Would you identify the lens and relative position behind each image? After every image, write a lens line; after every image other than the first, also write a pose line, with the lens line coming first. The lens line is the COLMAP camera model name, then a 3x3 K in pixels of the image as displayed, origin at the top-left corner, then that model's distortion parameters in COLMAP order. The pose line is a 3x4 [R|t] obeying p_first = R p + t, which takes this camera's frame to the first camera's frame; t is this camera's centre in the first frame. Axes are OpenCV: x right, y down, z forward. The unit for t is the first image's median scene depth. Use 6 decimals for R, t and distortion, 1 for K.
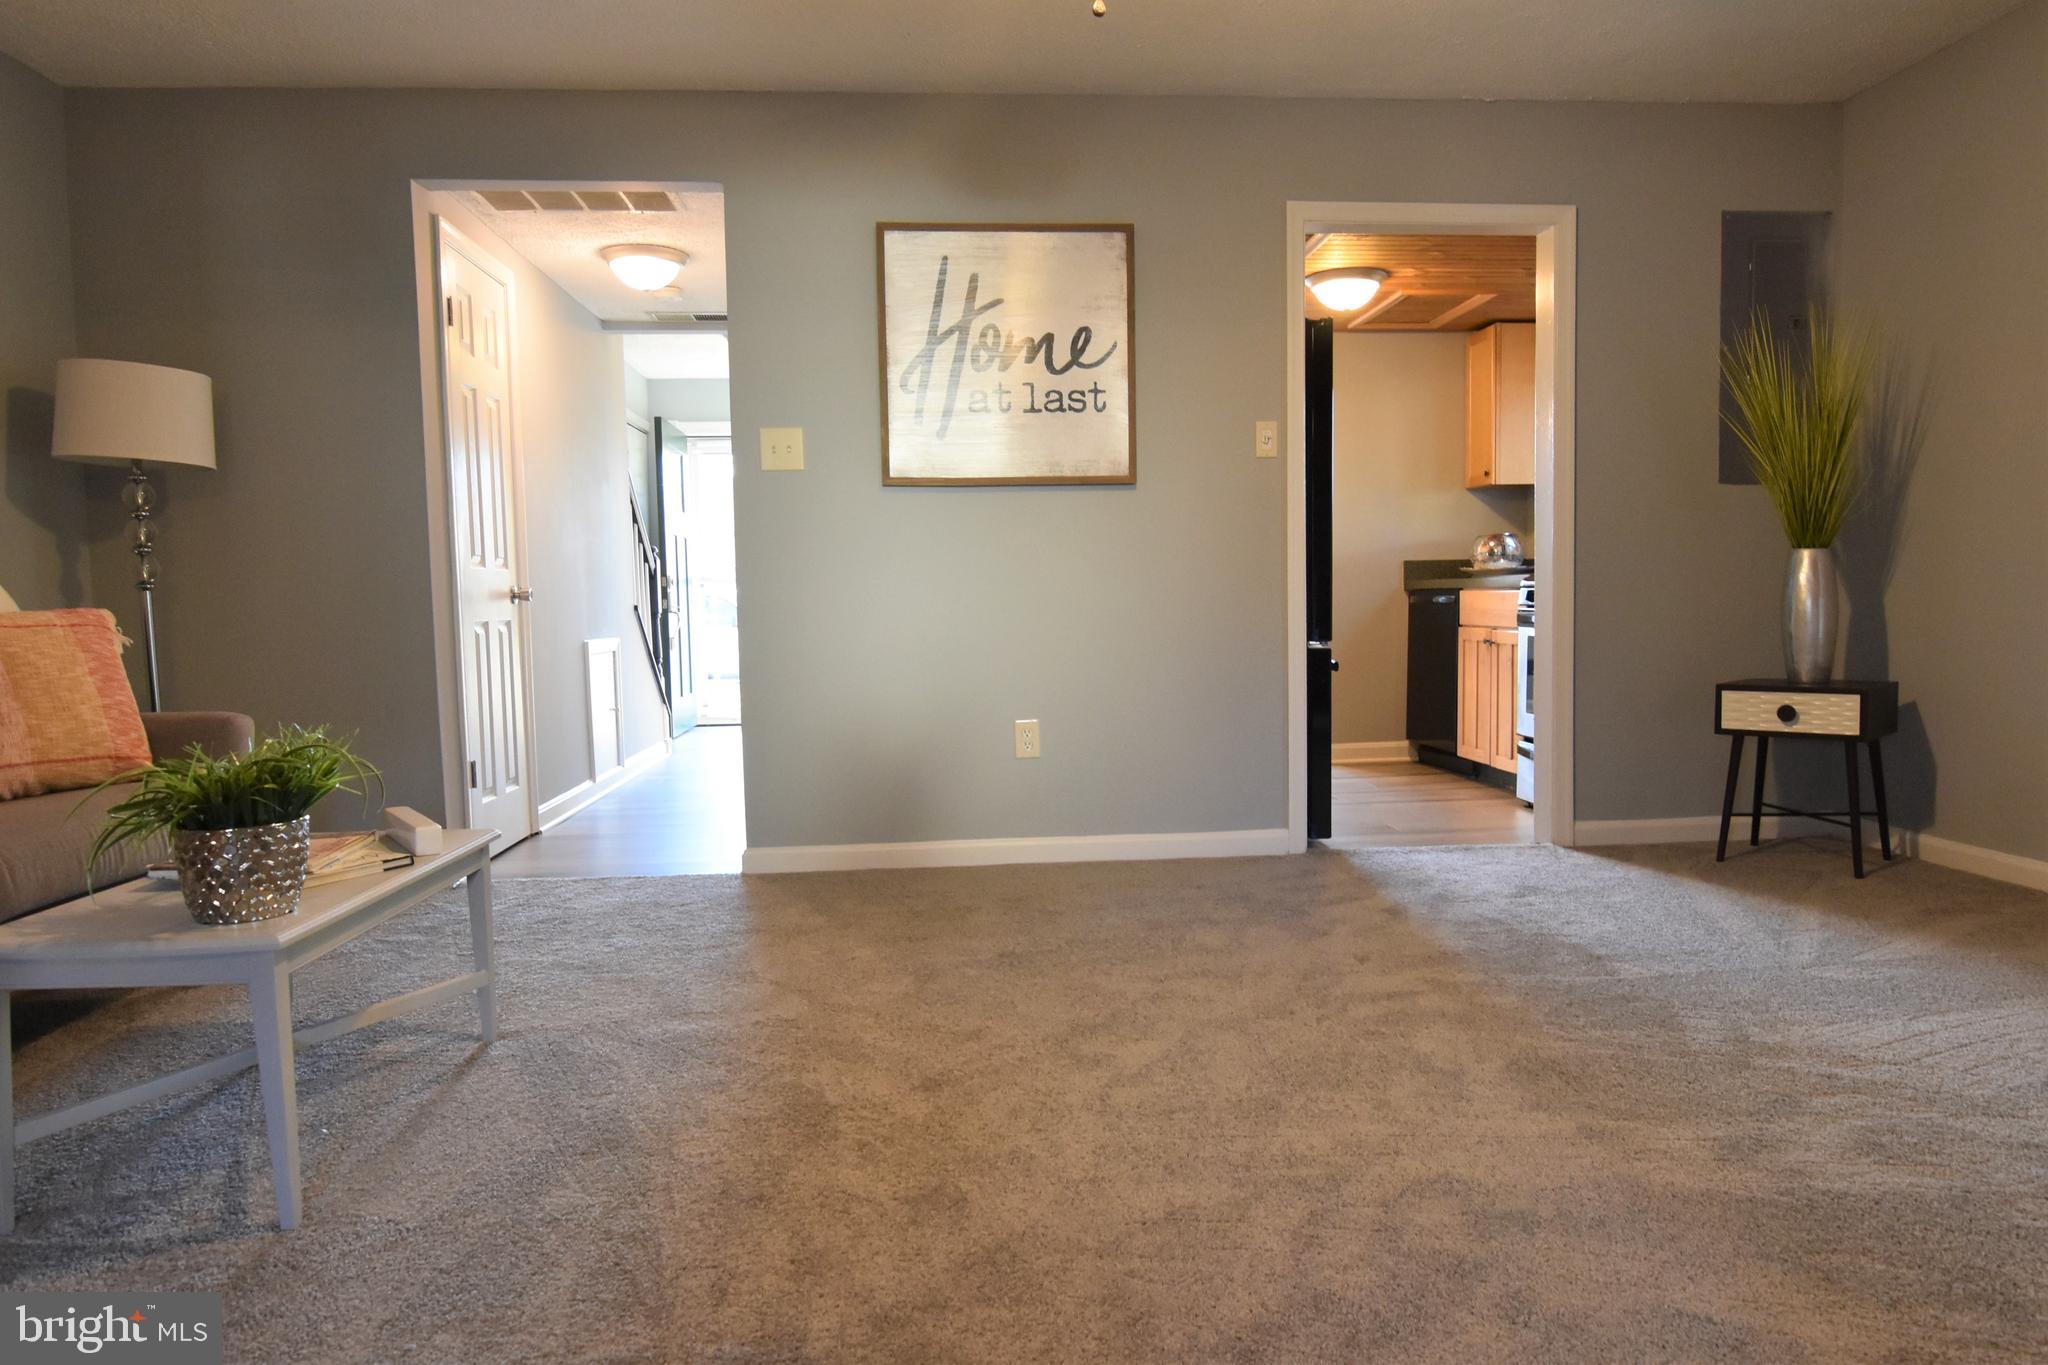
lens RADIAL K [[1264.2, 0, 1029.9], [0, 1264.2, 678.6], [0, 0, 1]] dist [0.005838, -0.022882]
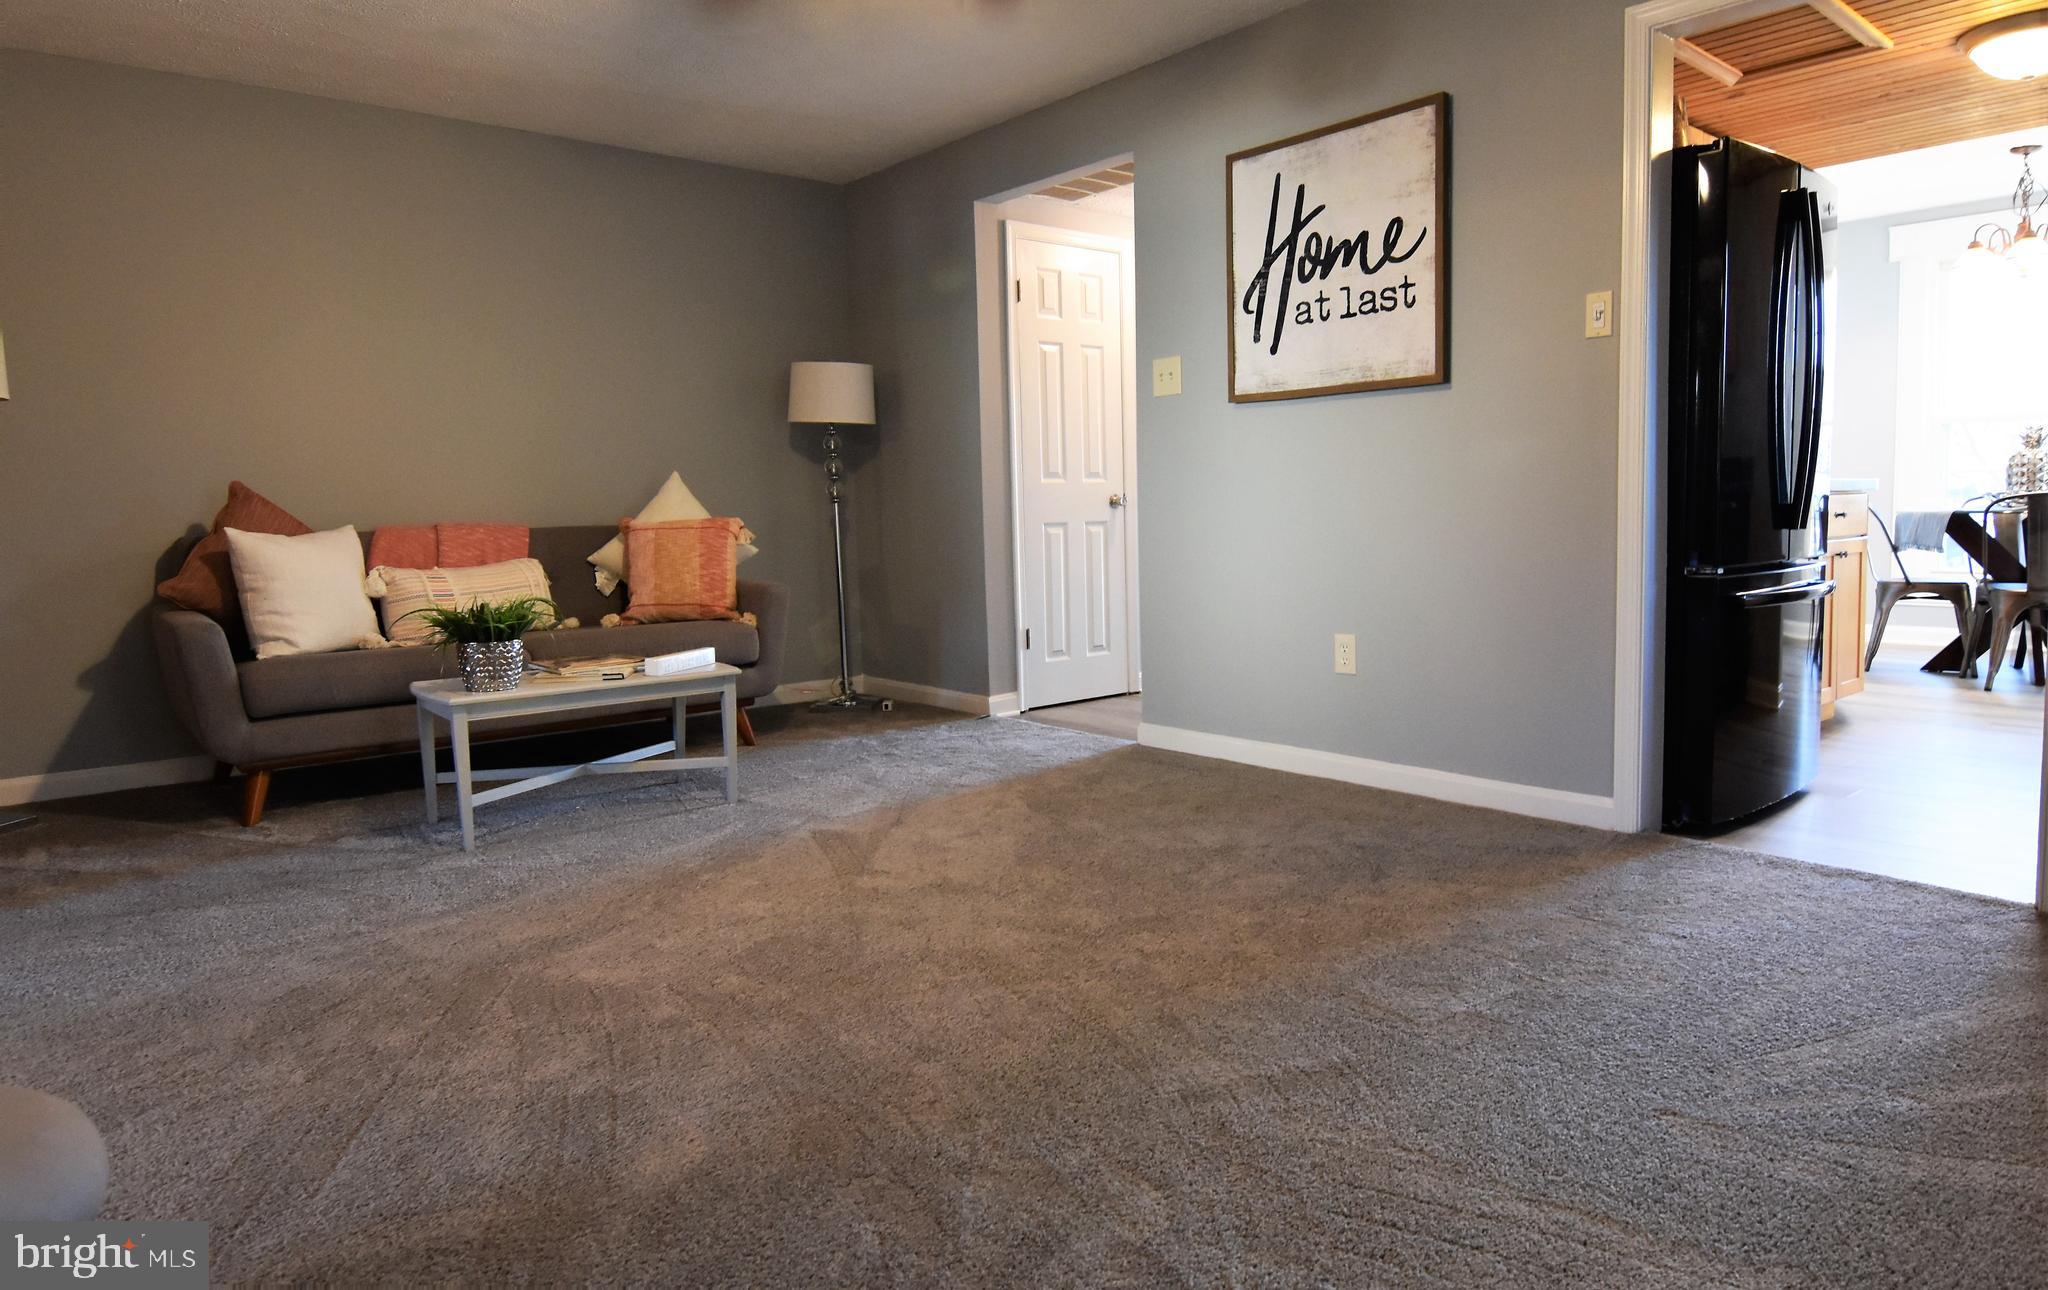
lens RADIAL K [[1221.2, 0, 1034.7], [0, 1221.2, 594.8], [0, 0, 1]] dist [0.002819, -0.001855]
pose [[0.598928, 0.063807, -0.798257, 0.617561], [-0.037611, 0.997962, 0.051551, -0.038309], [0.799919, -0.000852, 0.600107, 0.249971]]
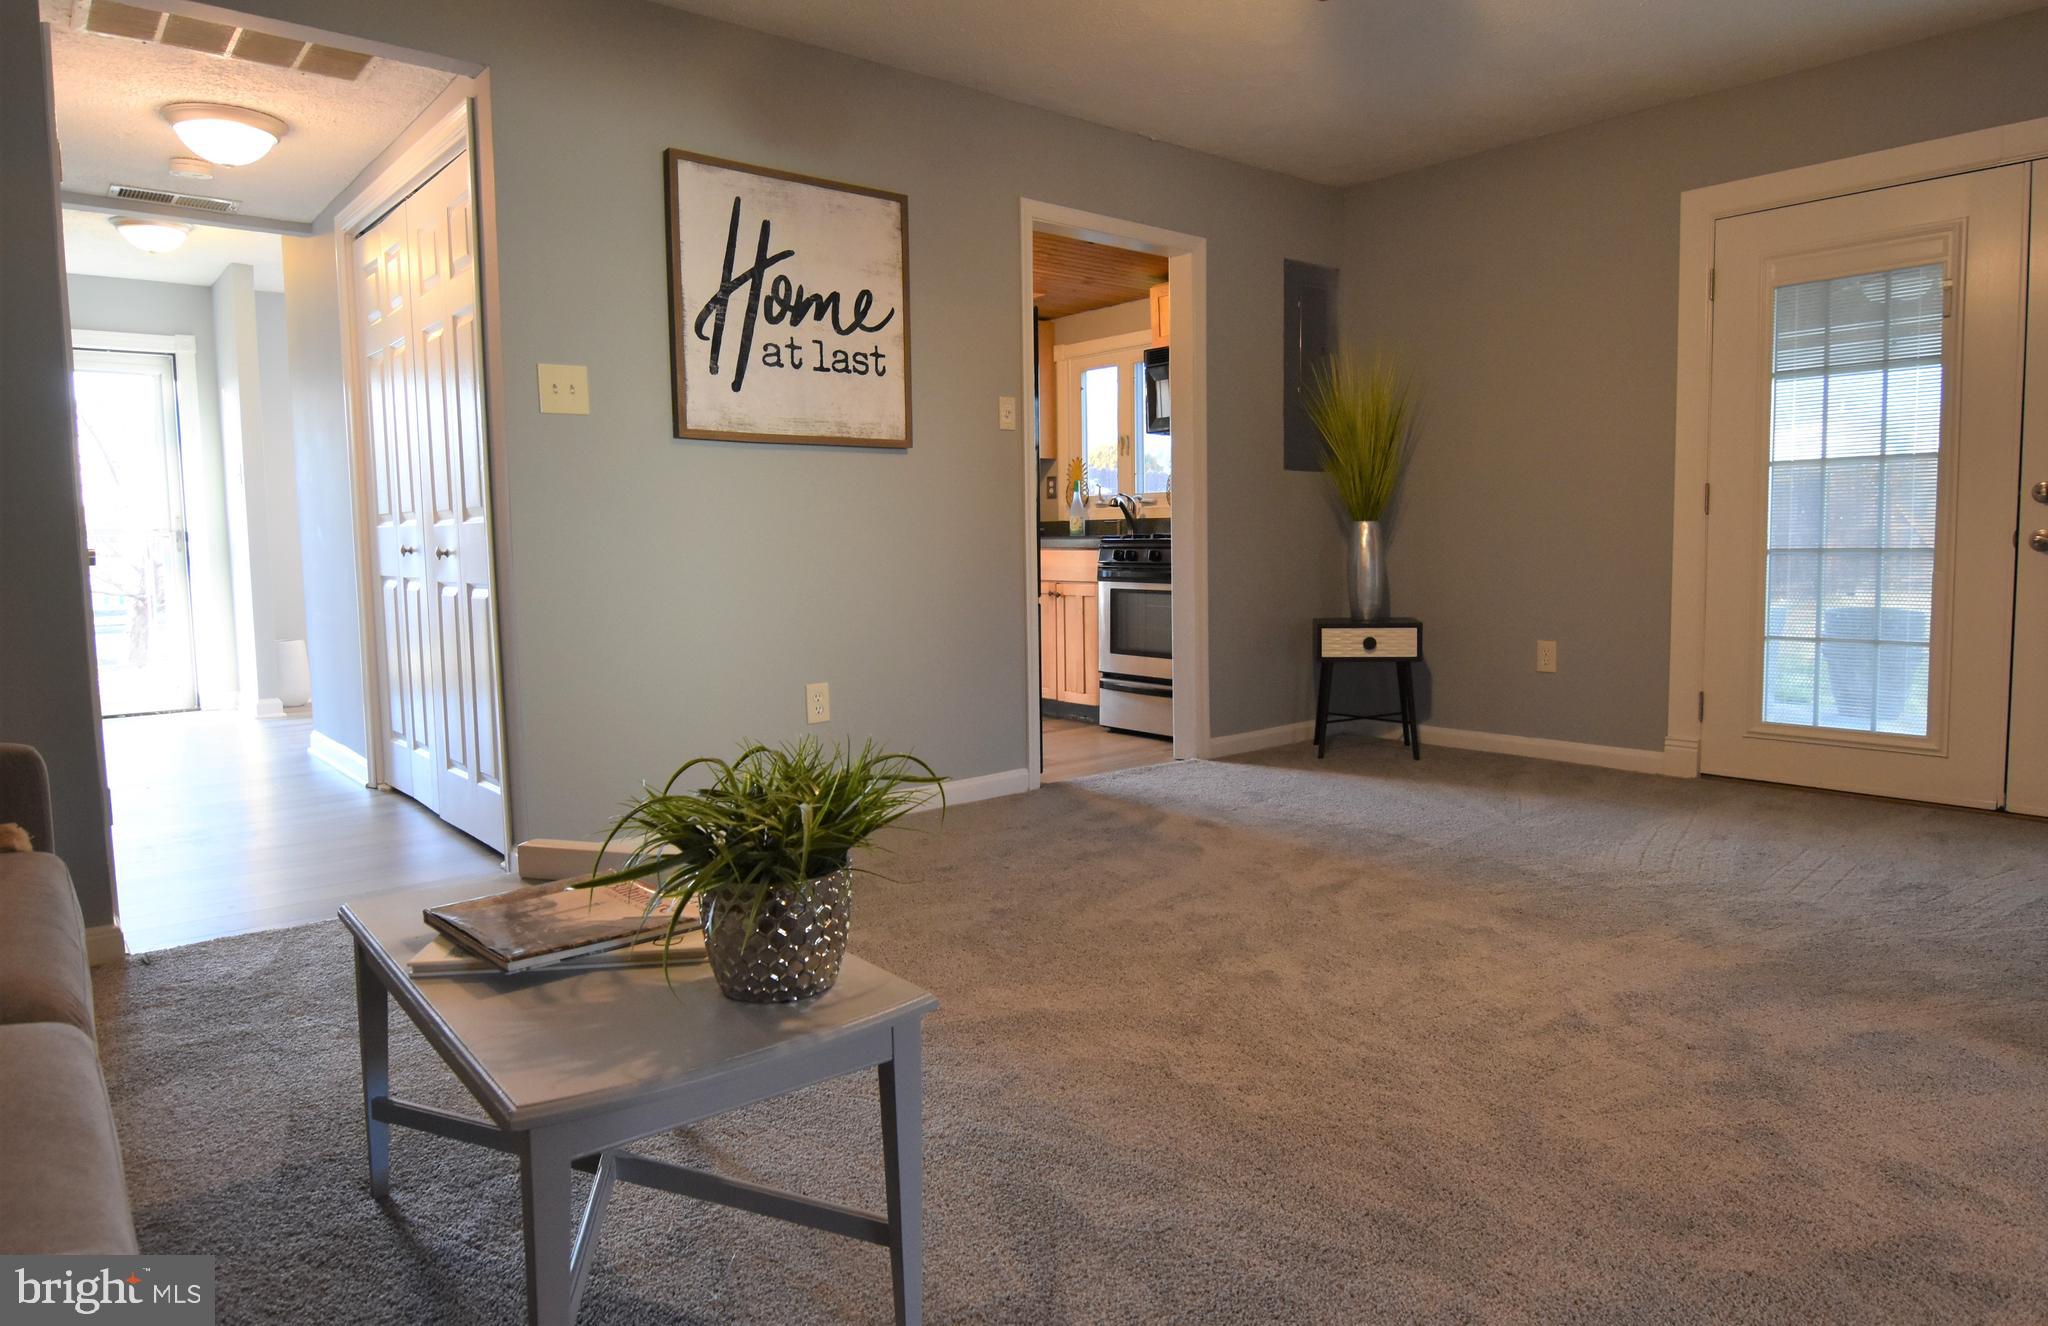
lens RADIAL K [[1220.9, 0, 999.9], [0, 1220.9, 635.8], [0, 0, 1]] dist [-0.001027, -0.004108]
pose [[0.821210, -0.039805, 0.569235, -0.433384], [0.036997, 0.999179, 0.016496, -0.015368], [-0.569425, 0.007513, 0.822009, 0.143391]]
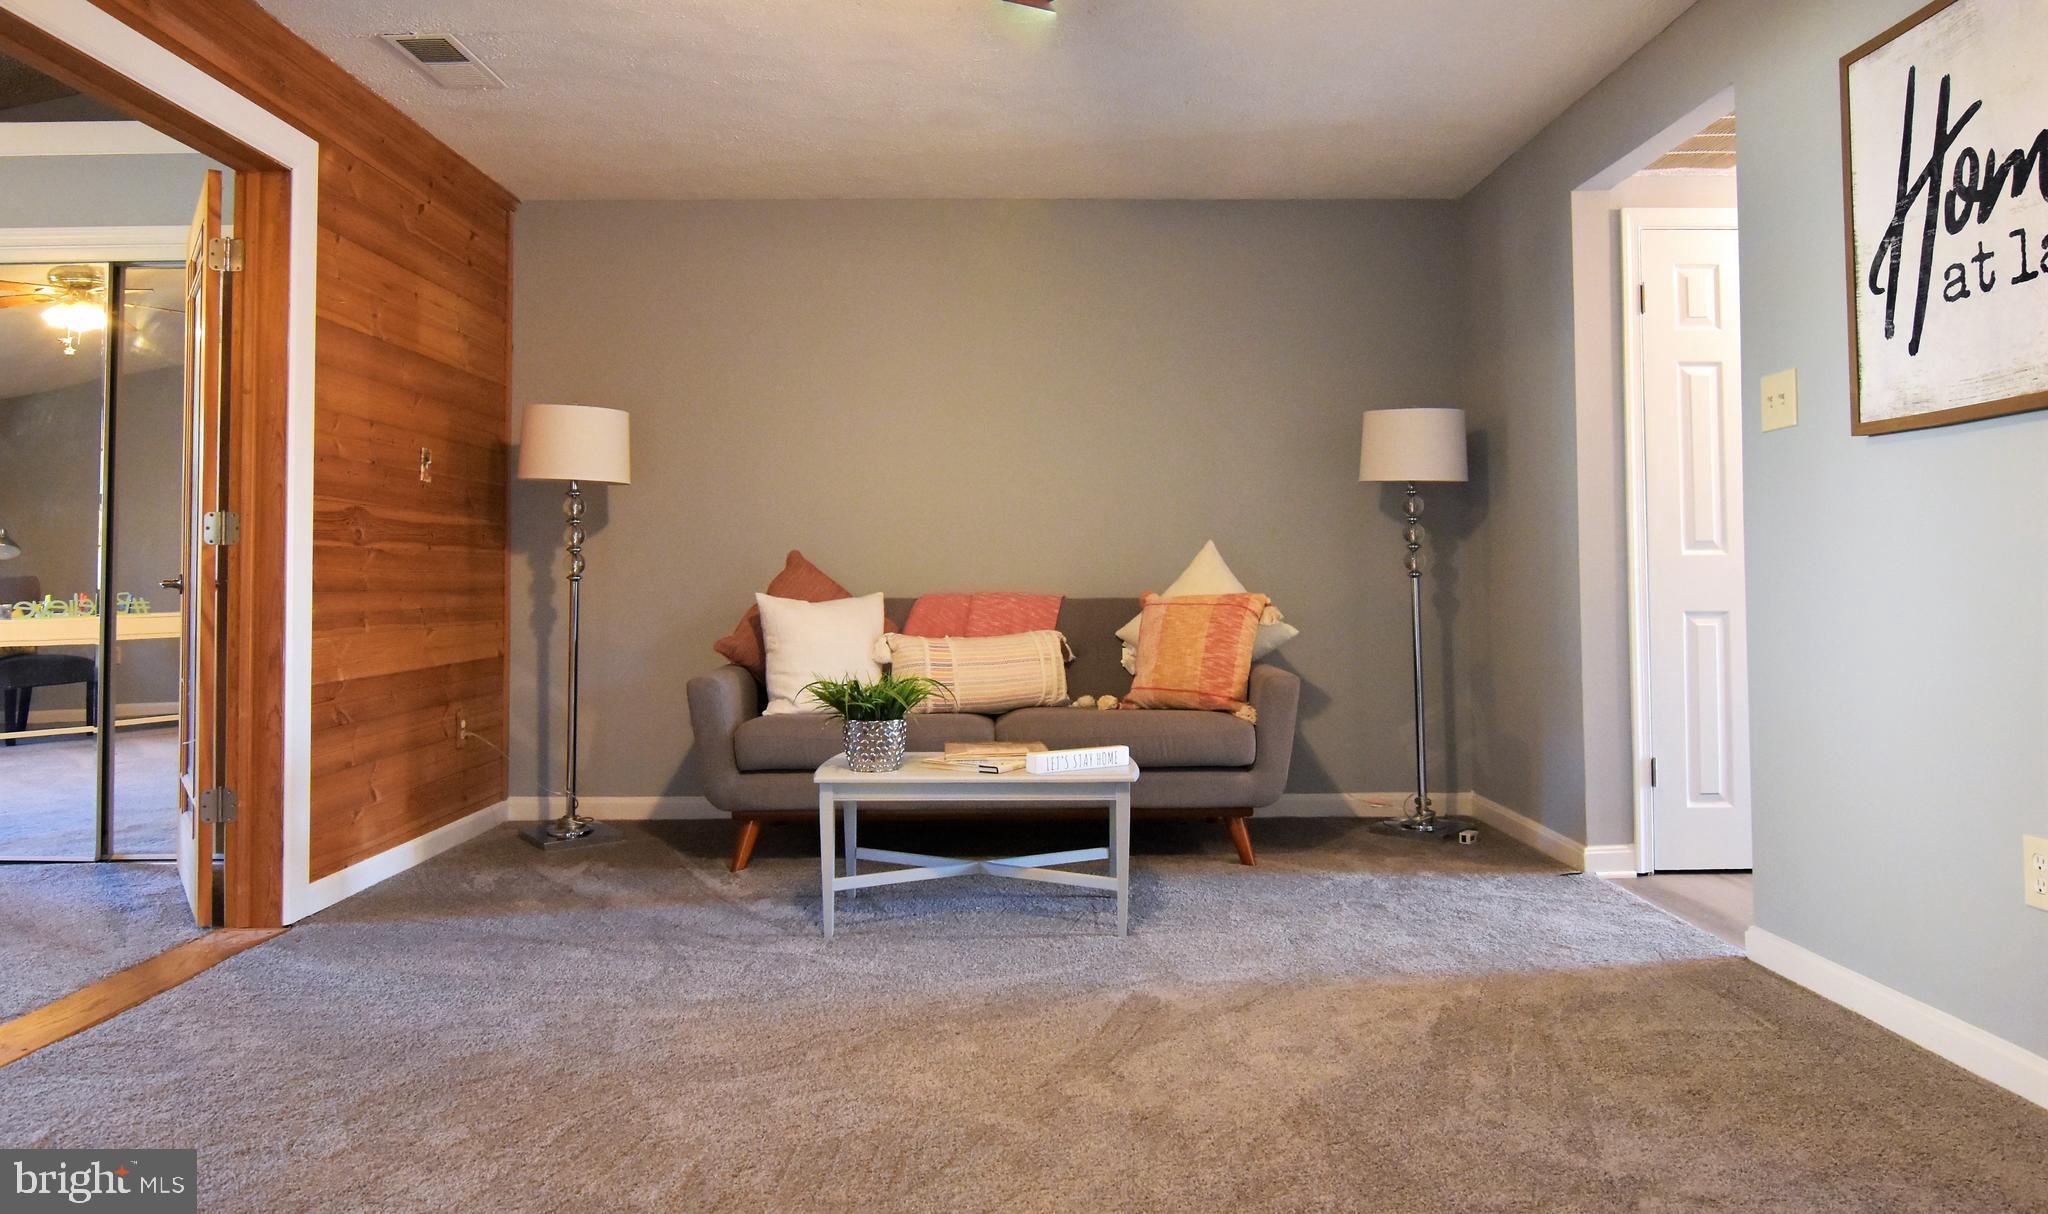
lens RADIAL K [[1280.0, 0, 1051.2], [0, 1280.0, 526.2], [0, 0, 1]] dist [0.000649, -0.012623]
pose [[-0.034877, -0.020655, -0.999178, 0.574505], [-0.056236, 0.998243, -0.018672, -0.068559], [0.997808, 0.055538, -0.035978, 0.601727]]
